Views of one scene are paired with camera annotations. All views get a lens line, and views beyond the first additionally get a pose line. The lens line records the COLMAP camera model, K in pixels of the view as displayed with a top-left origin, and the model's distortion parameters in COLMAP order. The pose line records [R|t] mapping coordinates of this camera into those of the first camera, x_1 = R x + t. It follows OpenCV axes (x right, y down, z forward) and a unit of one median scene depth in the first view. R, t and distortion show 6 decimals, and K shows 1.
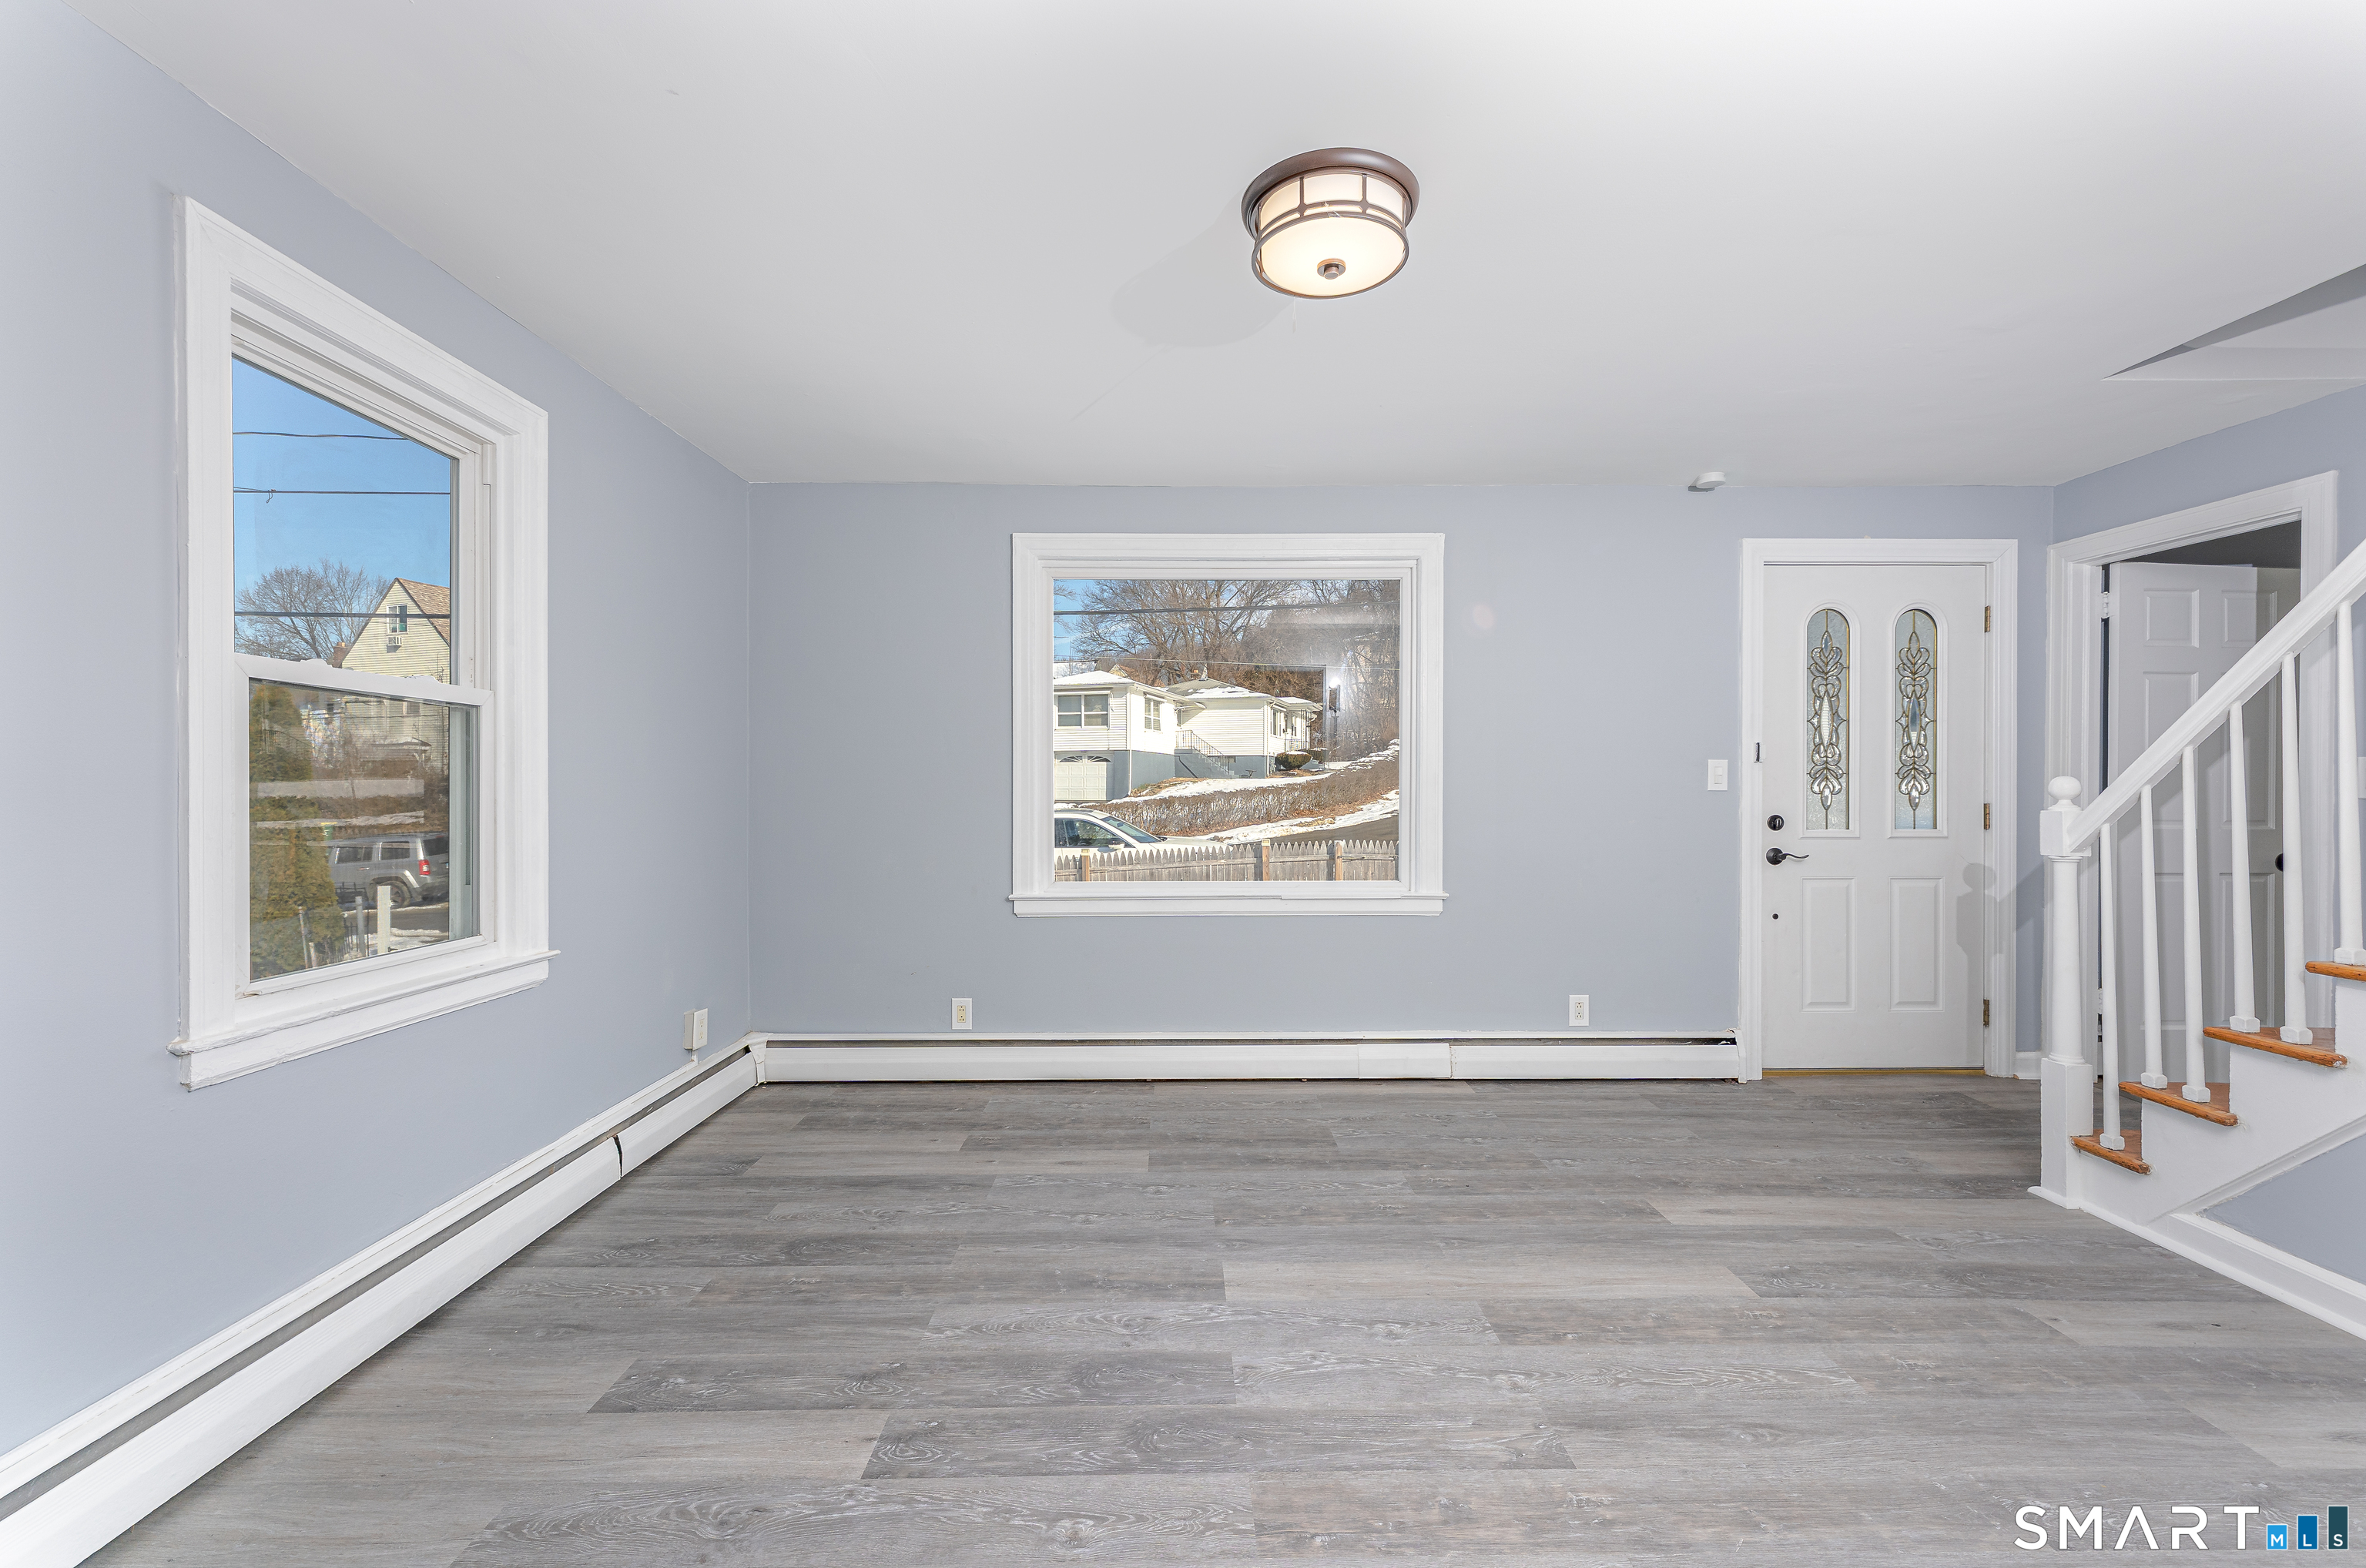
lens RADIAL K [[967.1, 0, 1169.6], [0, 967.1, 803.1], [0, 0, 1]] dist [0.002552, -0.001044]
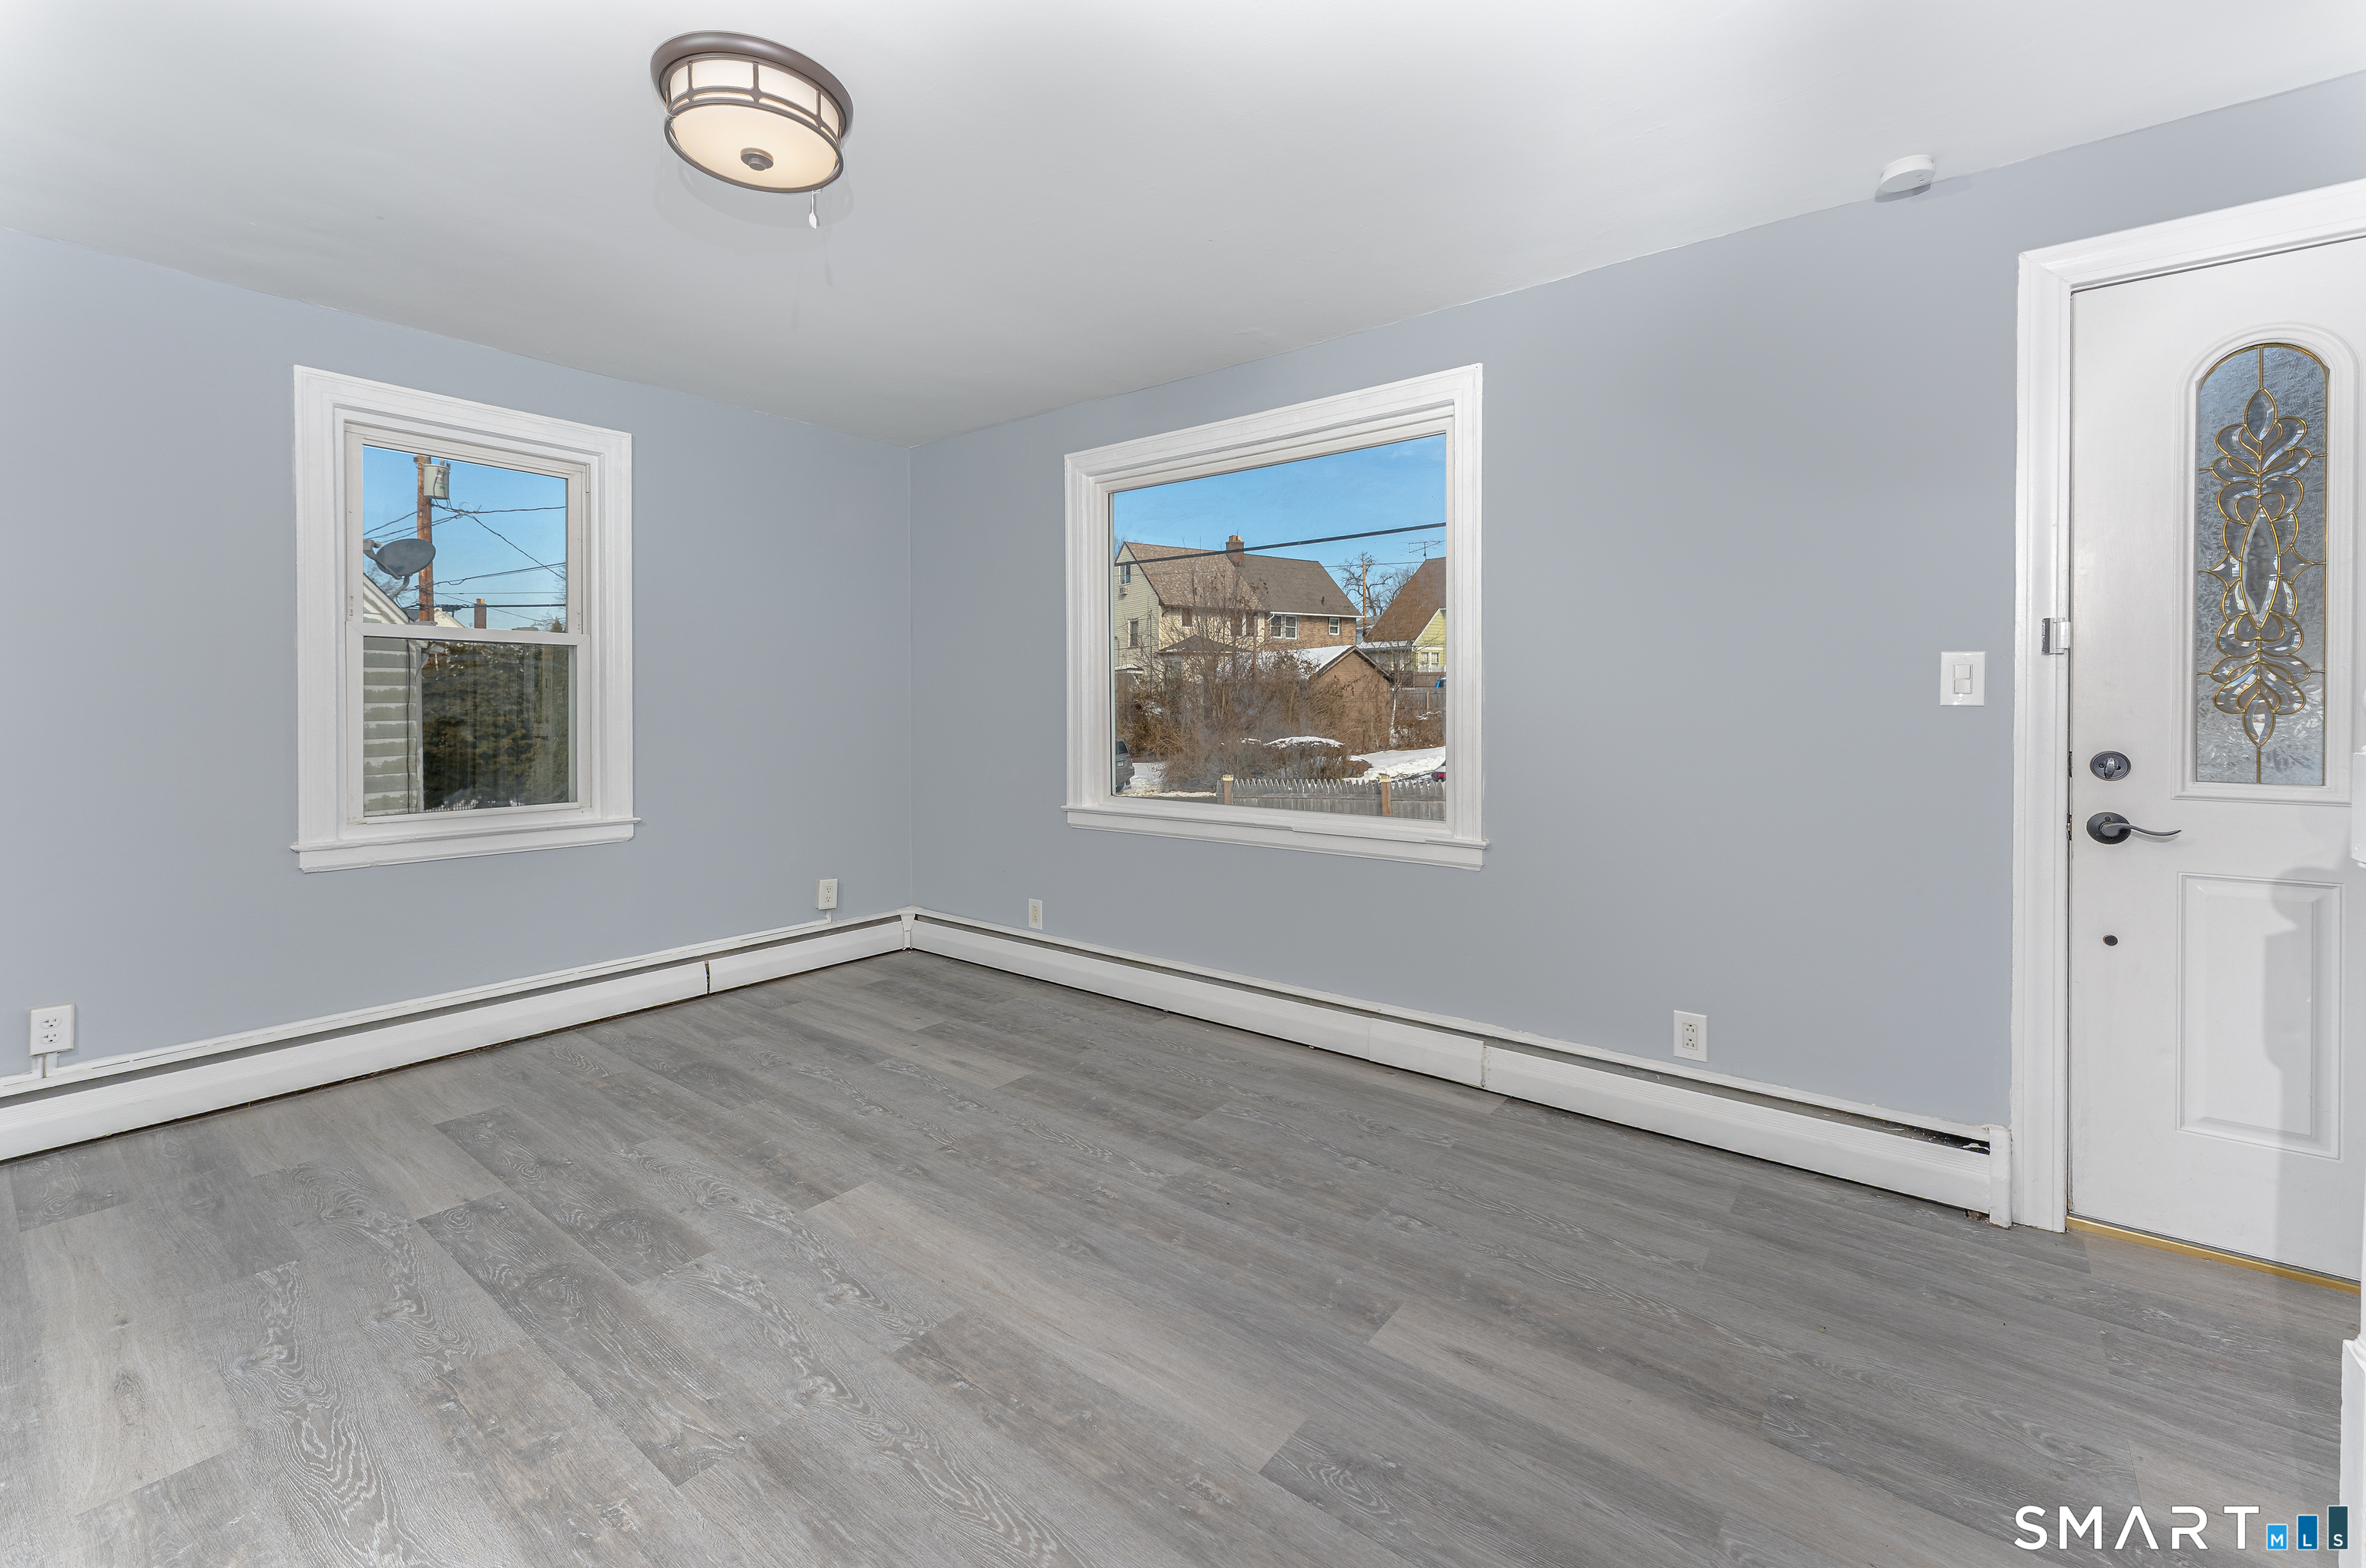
lens RADIAL K [[967.1, 0, 1171.7], [0, 967.1, 723.4], [0, 0, 1]] dist [0.002552, -0.001044]
pose [[0.781423, 0.013133, -0.623864, 0.830096], [-0.009970, 0.999914, 0.008562, -0.003924], [0.623922, -0.000471, 0.781486, 0.384658]]
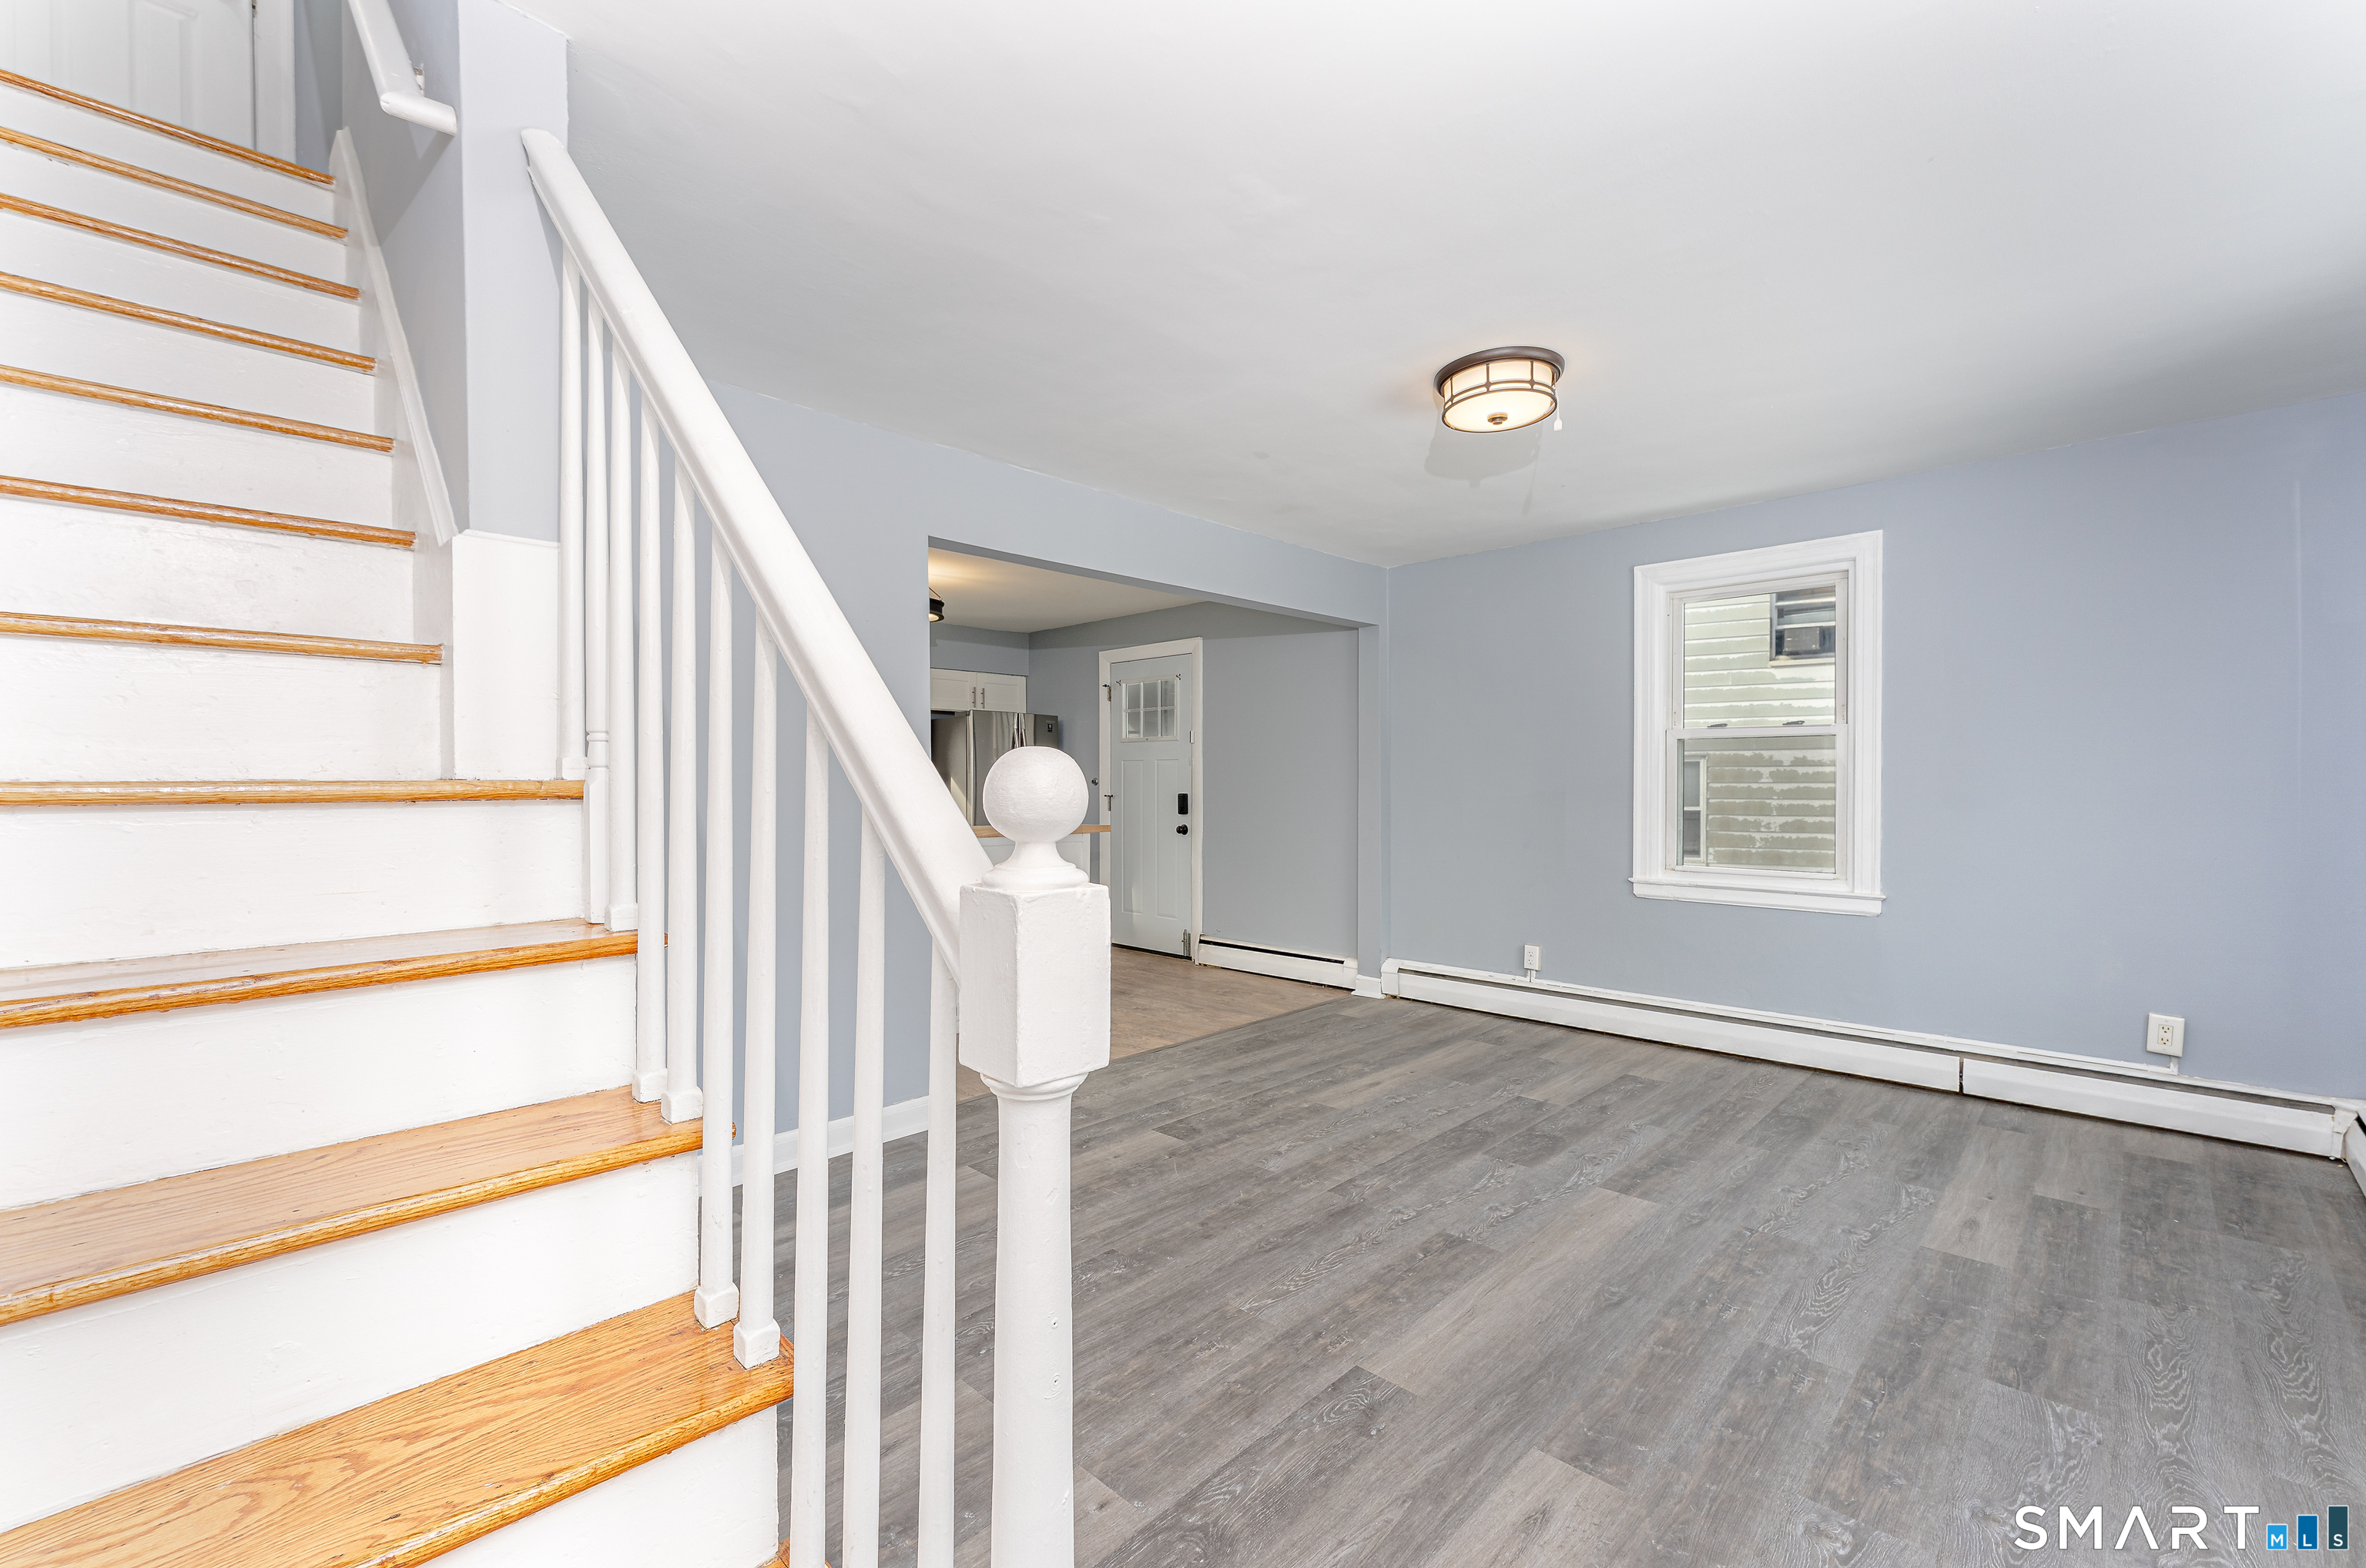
lens RADIAL K [[1011.5, 0, 1182.6], [0, 1011.5, 772.3], [0, 0, 1]] dist [0.005147, -0.000306]
pose [[-0.703395, -0.006960, -0.710765, 1.178493], [-0.009744, 0.999953, -0.000148, -0.019878], [0.710733, 0.006822, -0.703429, 1.310239]]
